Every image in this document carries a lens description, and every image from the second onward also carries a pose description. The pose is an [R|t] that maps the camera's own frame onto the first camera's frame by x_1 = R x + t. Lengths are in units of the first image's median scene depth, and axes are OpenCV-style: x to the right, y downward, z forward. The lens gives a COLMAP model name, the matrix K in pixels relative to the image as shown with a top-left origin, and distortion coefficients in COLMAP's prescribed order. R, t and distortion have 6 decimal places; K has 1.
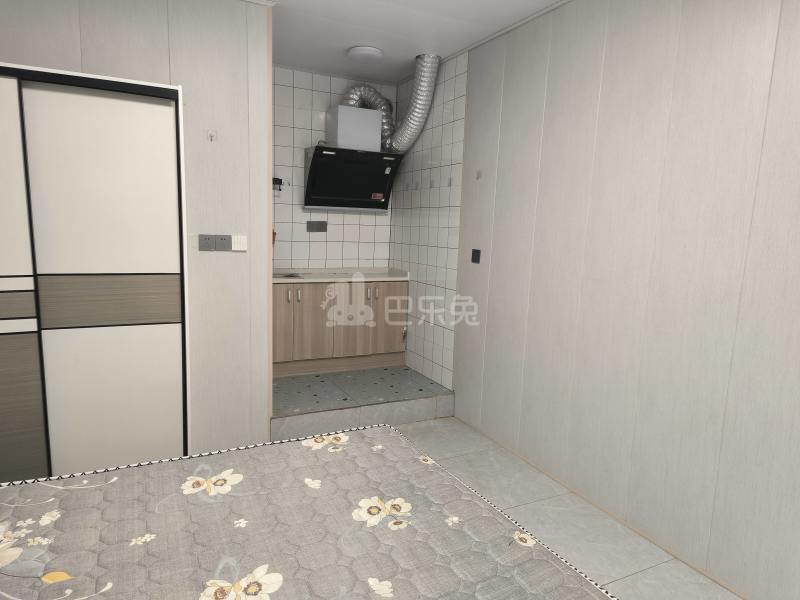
lens RADIAL K [[527.7, 0, 399.6], [0, 527.7, 298.8], [0, 0, 1]] dist [0.065593, -0.047940]
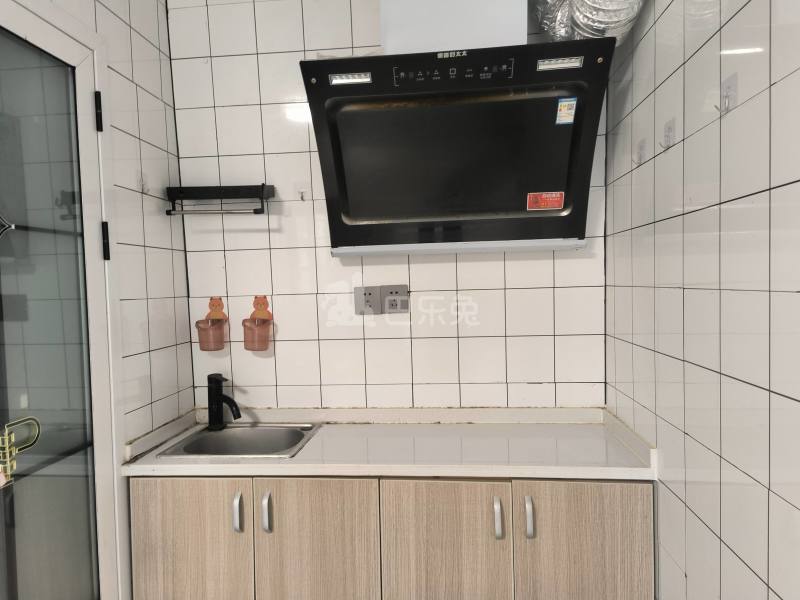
lens RADIAL K [[527.7, 0, 399.6], [0, 527.7, 298.8], [0, 0, 1]] dist [0.065593, -0.047940]
pose [[0.845381, -0.035858, -0.532959, 0.061425], [-0.022253, 0.994514, -0.102210, -0.107256], [0.533701, 0.098267, 0.839945, 0.748171]]
